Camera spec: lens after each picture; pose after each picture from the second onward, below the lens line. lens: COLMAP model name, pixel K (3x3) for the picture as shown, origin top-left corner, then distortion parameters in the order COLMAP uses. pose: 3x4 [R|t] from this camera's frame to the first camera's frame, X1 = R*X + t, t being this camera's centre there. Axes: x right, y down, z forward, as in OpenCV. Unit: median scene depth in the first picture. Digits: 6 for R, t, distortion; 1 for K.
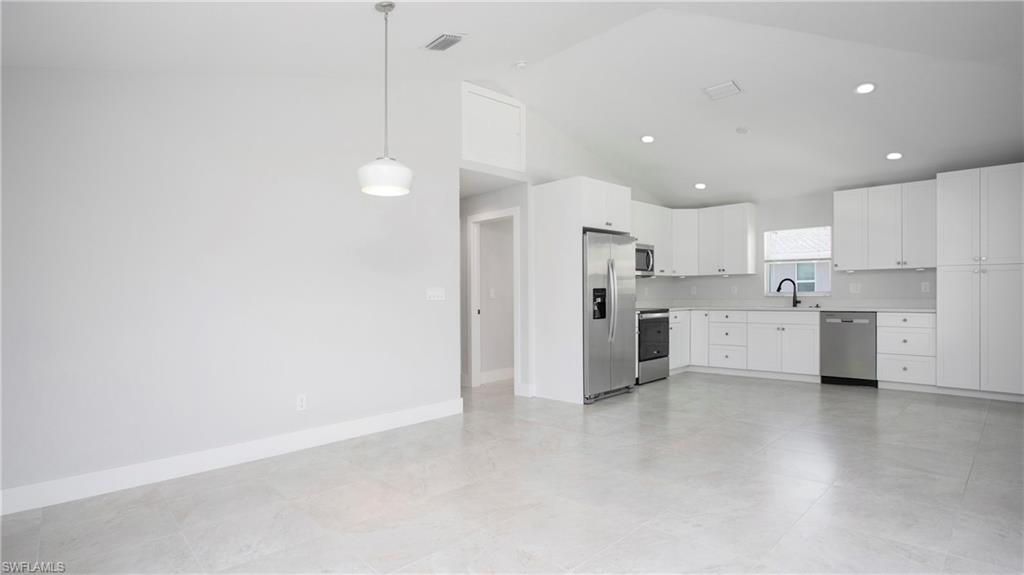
lens RADIAL K [[533.0, 0, 535.9], [0, 533.0, 306.9], [0, 0, 1]] dist [0.000450, 0.000598]
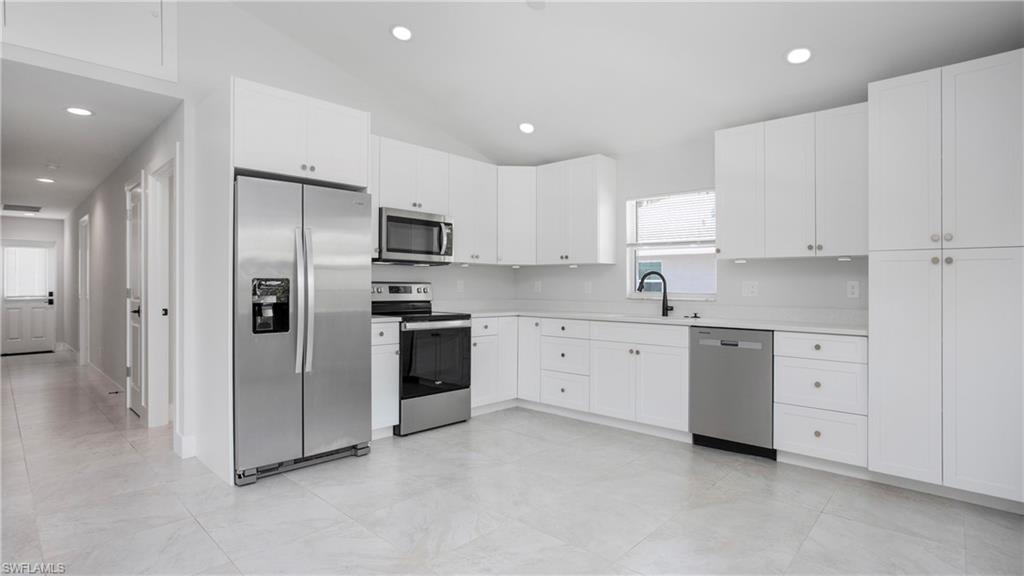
lens RADIAL K [[543.1, 0, 509.0], [0, 543.1, 283.4], [0, 0, 1]] dist [-0.000318, -0.000314]
pose [[0.999670, 0.023579, -0.010213, 0.322120], [-0.023913, 0.999138, -0.033934, -0.013385], [0.009404, 0.034167, 0.999372, 0.366390]]
